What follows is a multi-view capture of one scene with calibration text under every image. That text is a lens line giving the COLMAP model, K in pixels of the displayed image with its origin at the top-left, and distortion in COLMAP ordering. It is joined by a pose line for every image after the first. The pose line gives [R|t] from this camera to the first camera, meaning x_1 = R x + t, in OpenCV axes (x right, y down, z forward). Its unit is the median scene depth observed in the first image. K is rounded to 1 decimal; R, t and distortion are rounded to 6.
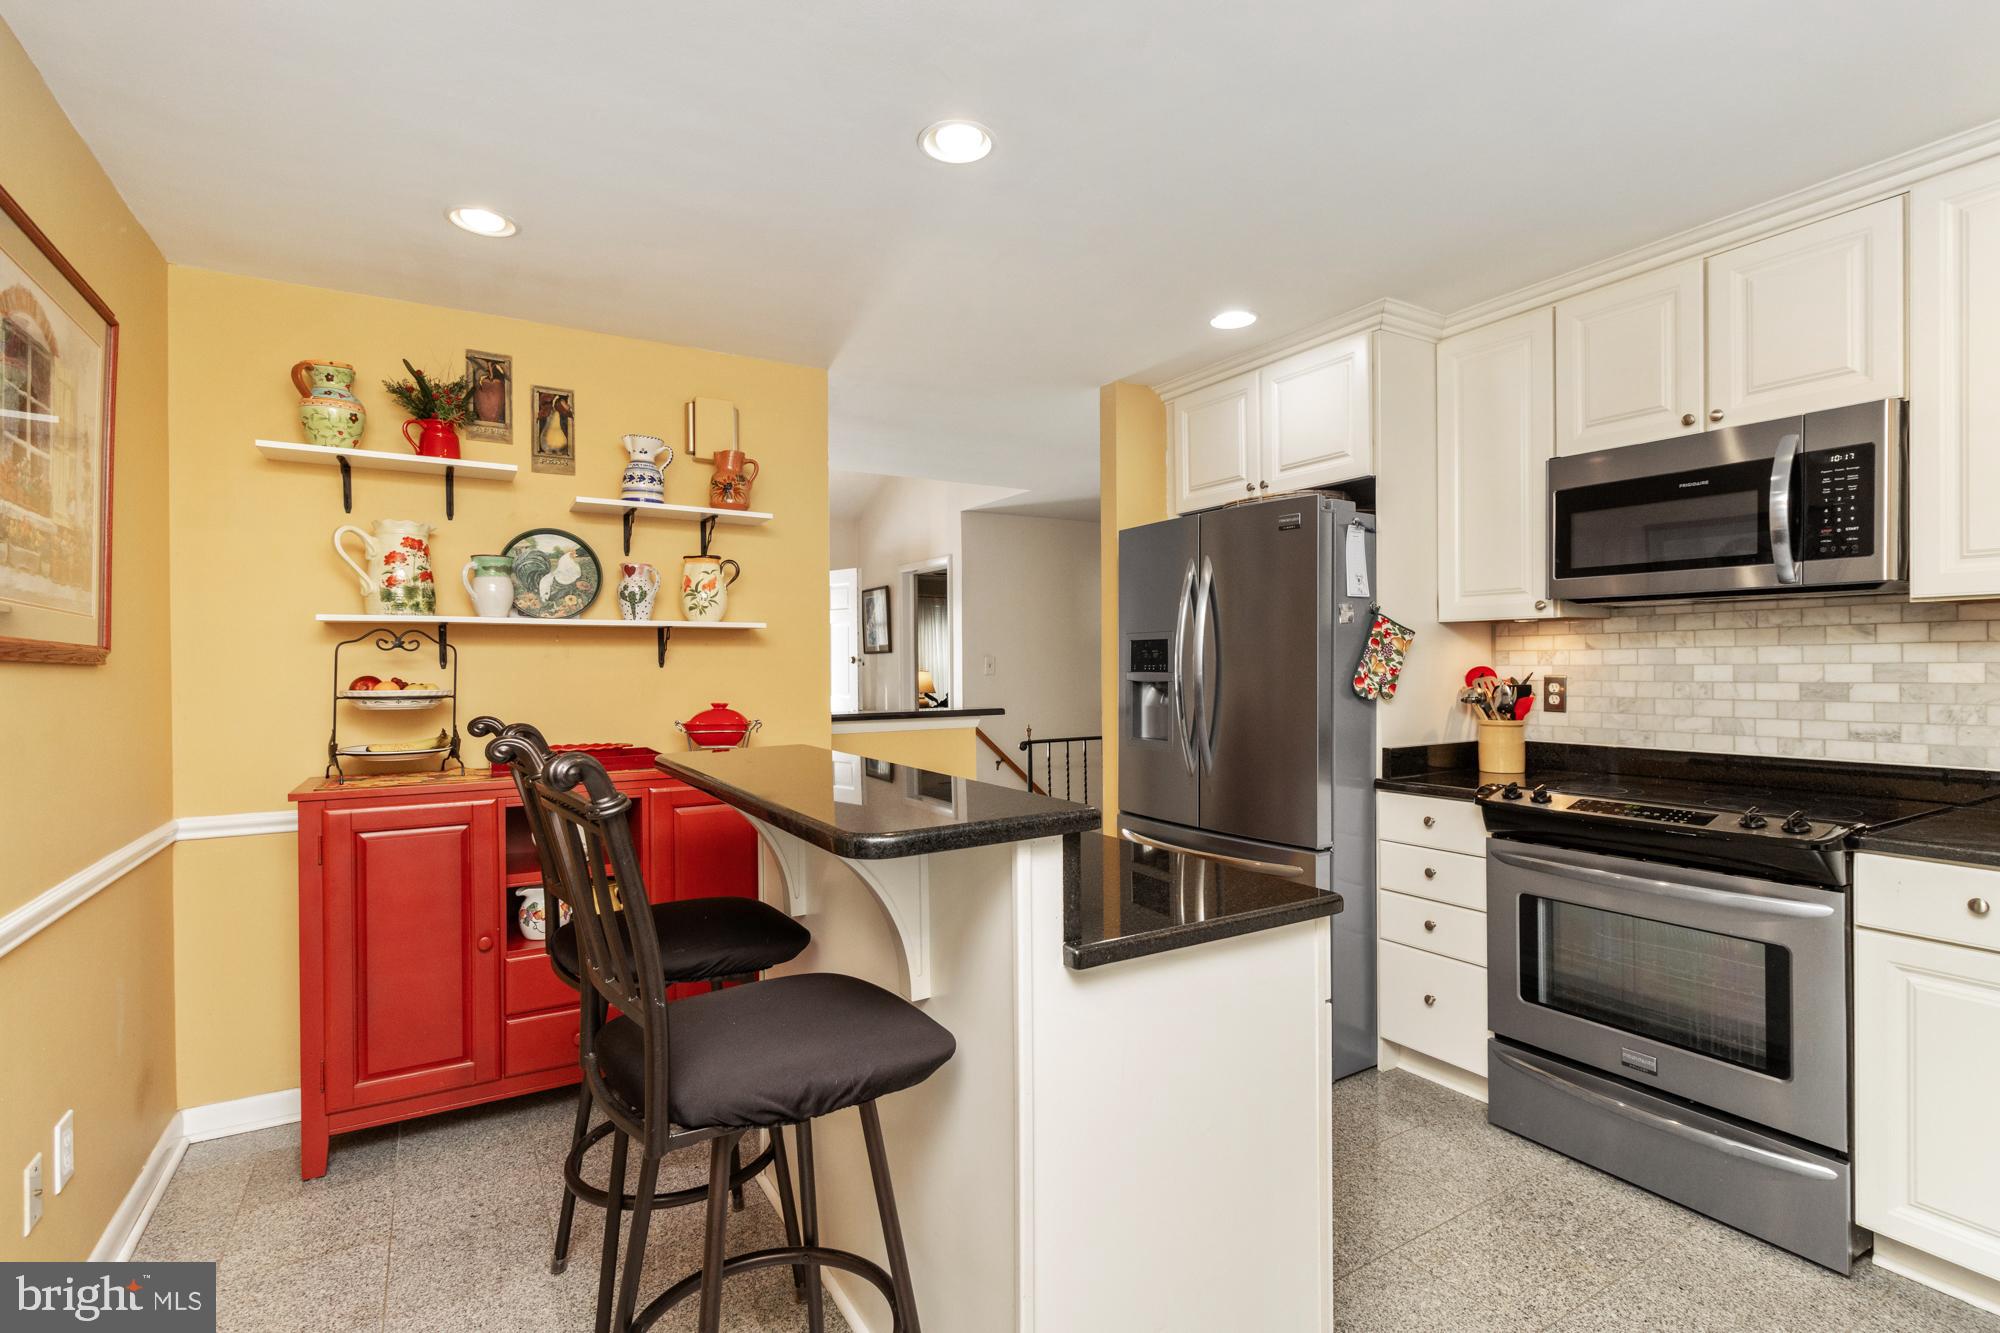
lens RADIAL K [[940.8, 0, 1012.2], [0, 940.8, 666.7], [0, 0, 1]] dist [0.002459, 0.001146]
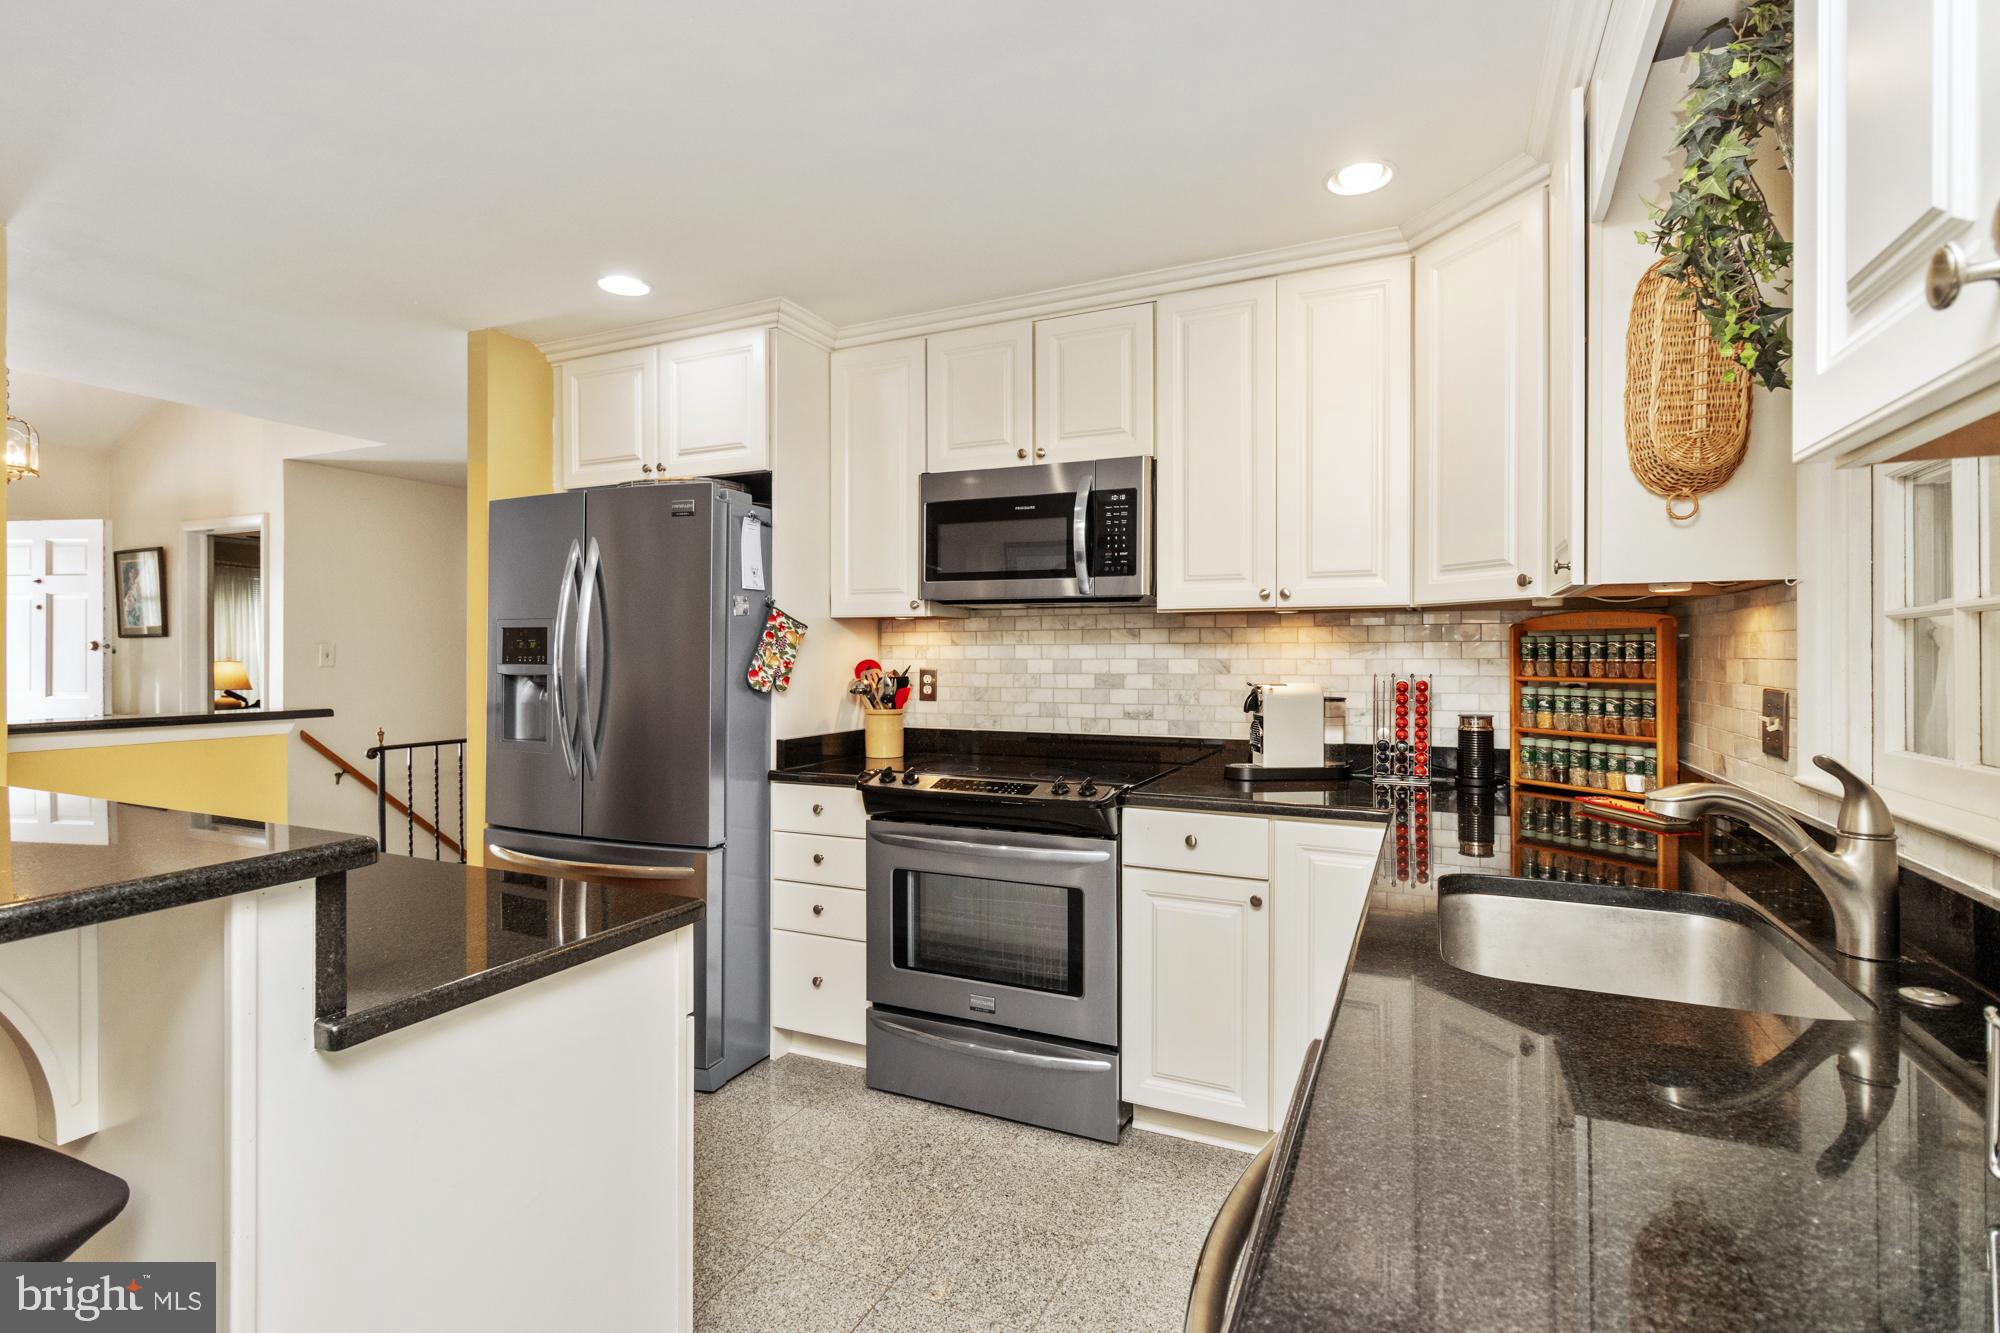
lens RADIAL K [[931.0, 0, 1010.9], [0, 931.0, 647.0], [0, 0, 1]] dist [0.003985, 0.001465]
pose [[0.833346, 0.012489, 0.552610, 0.049912], [-0.005773, 0.999887, -0.013891, -0.001079], [-0.552721, 0.008385, 0.833324, 0.024742]]
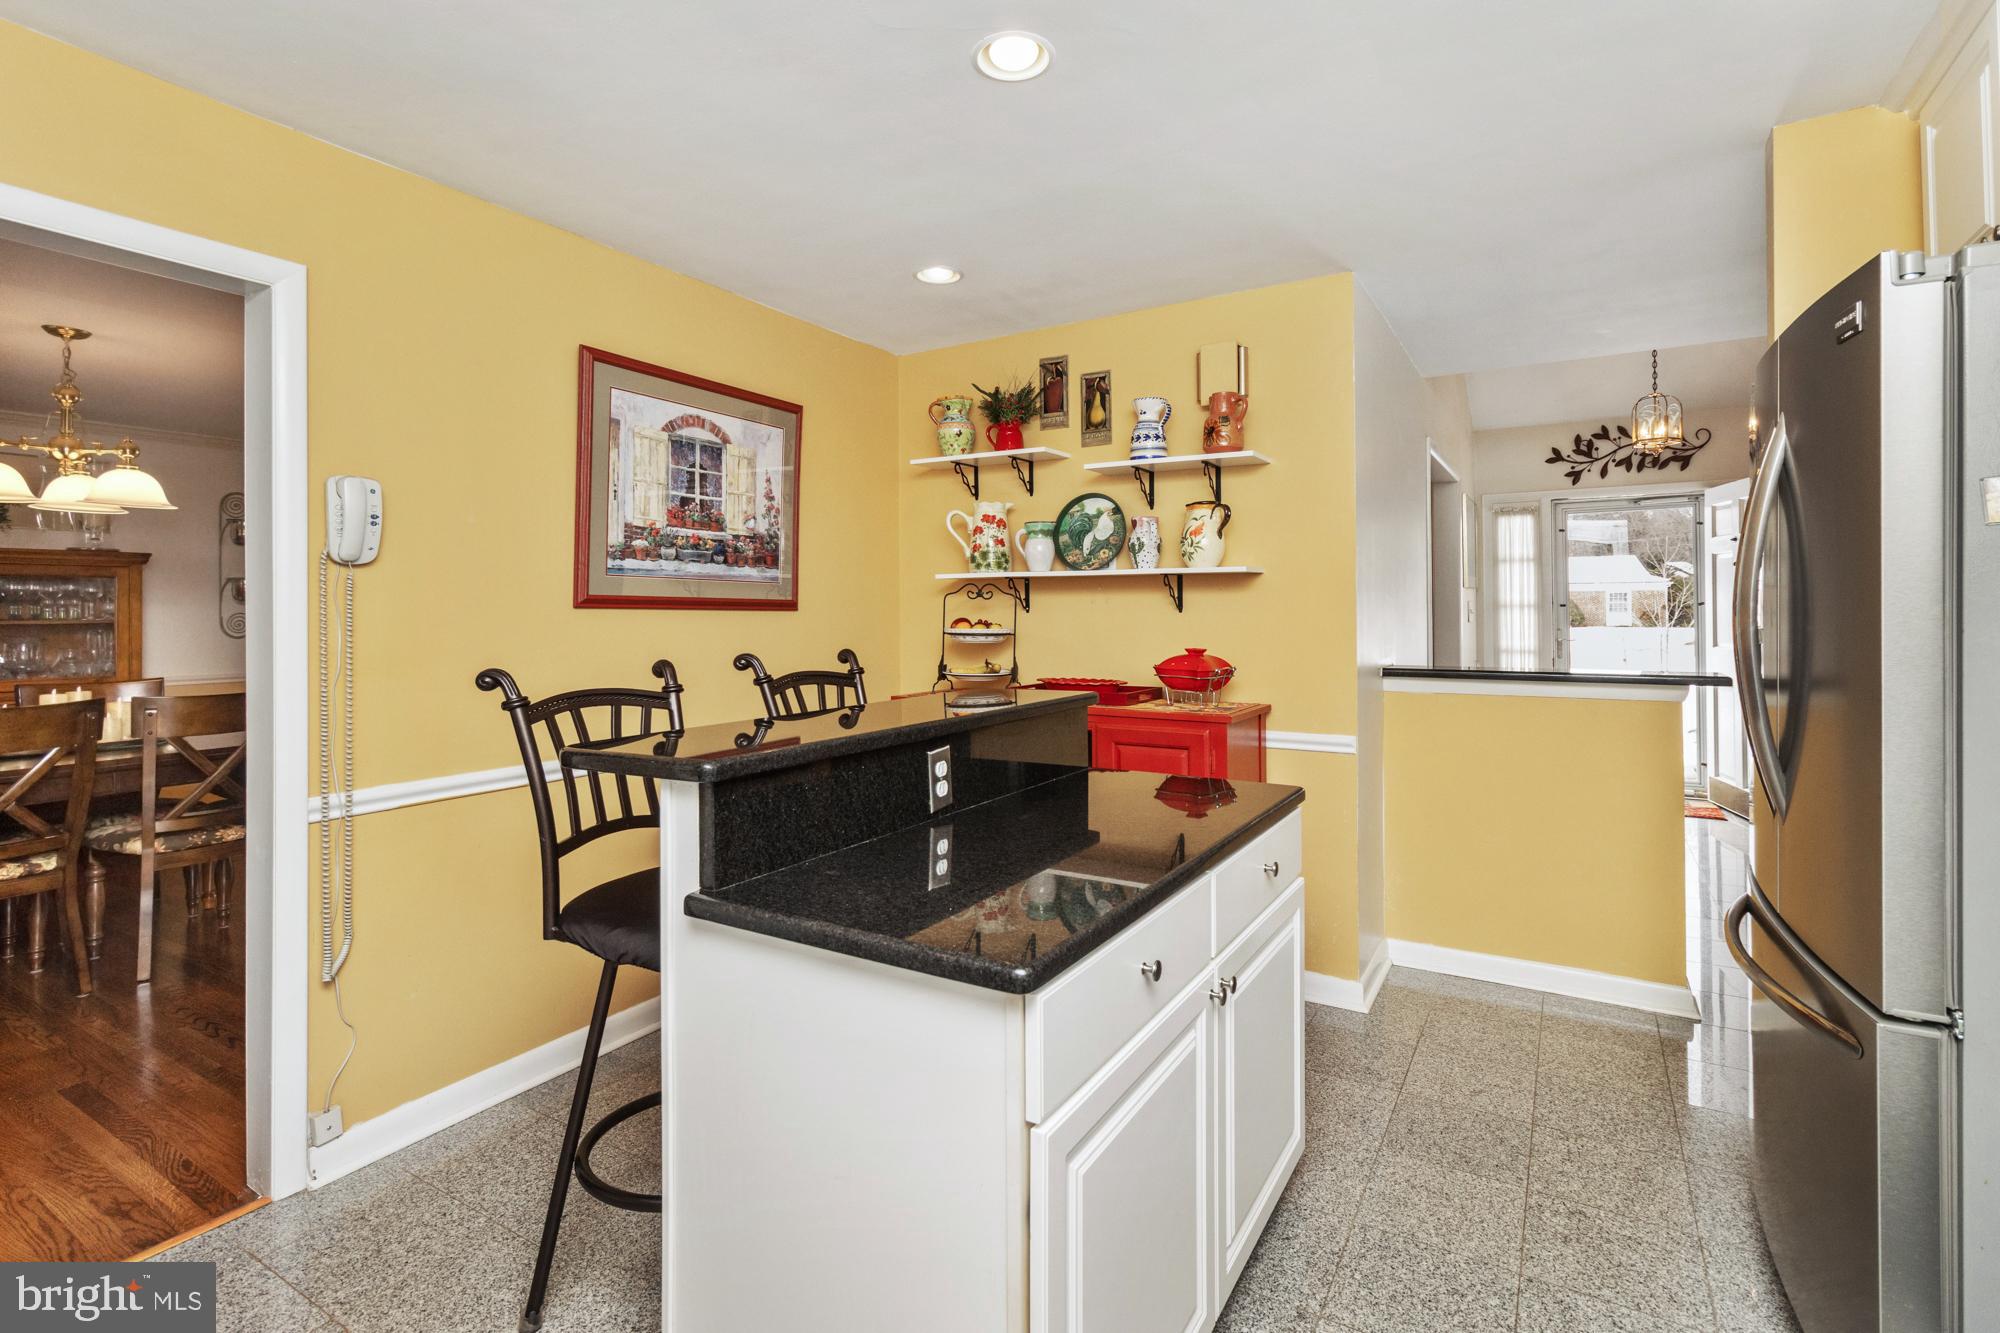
lens RADIAL K [[959.3, 0, 1003.9], [0, 959.3, 598.9], [0, 0, 1]] dist [-0.000249, 0.000258]
pose [[0.455399, -0.007585, -0.890255, 0.530144], [-0.000336, 0.999962, -0.008692, -0.005080], [0.890288, 0.004257, 0.455379, 0.367937]]
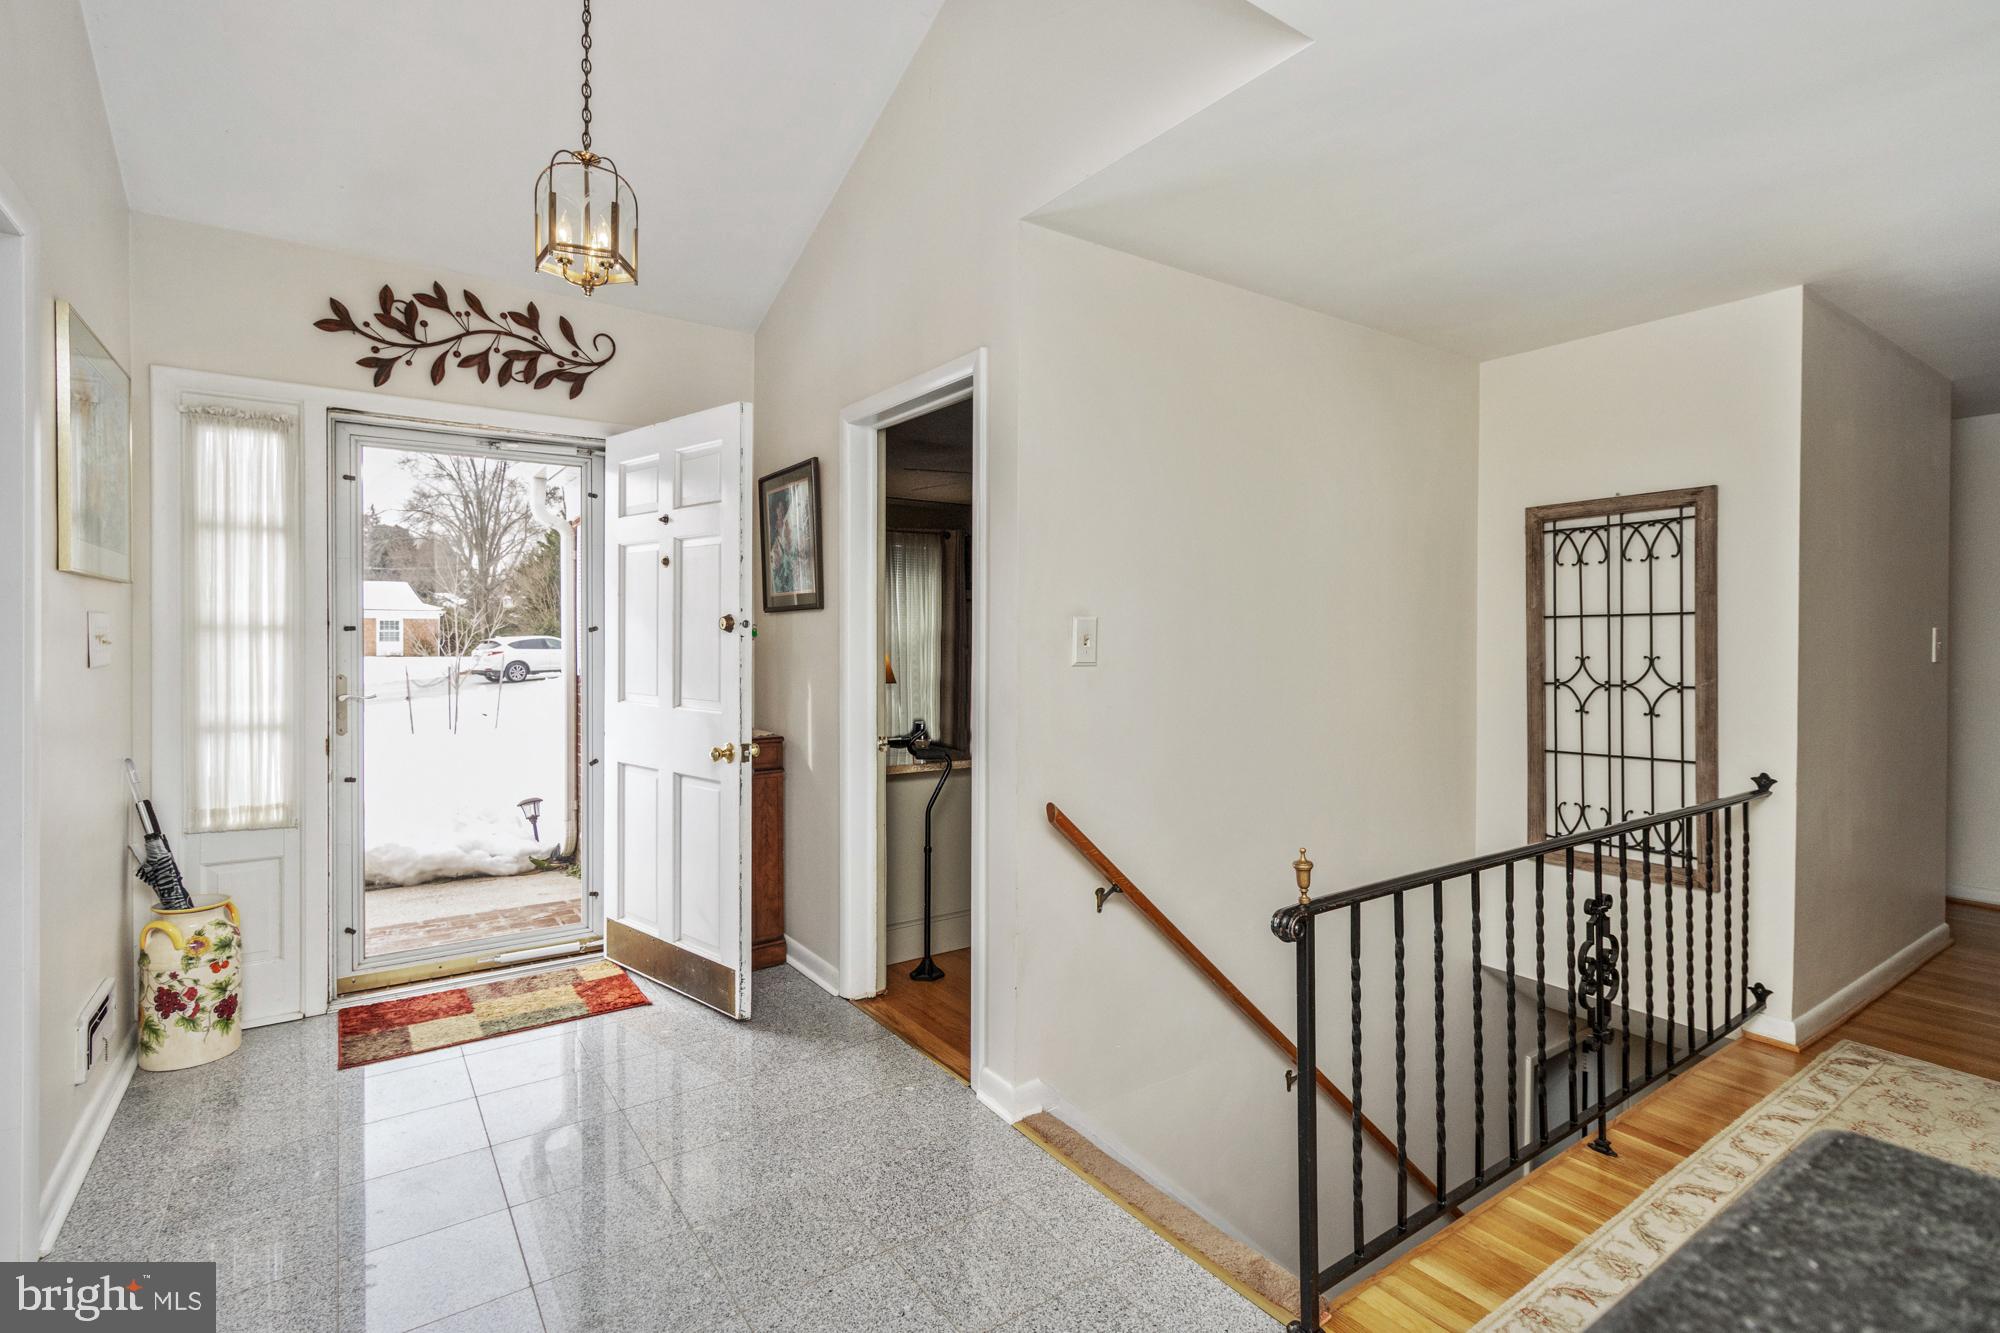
lens RADIAL K [[931.0, 0, 1010.9], [0, 931.0, 647.0], [0, 0, 1]] dist [0.003985, 0.001465]
pose [[0.997828, 0.009657, 0.065169, -0.177334], [-0.009964, 0.999941, 0.004381, -0.000263], [-0.065123, -0.005021, 0.997865, 1.424097]]
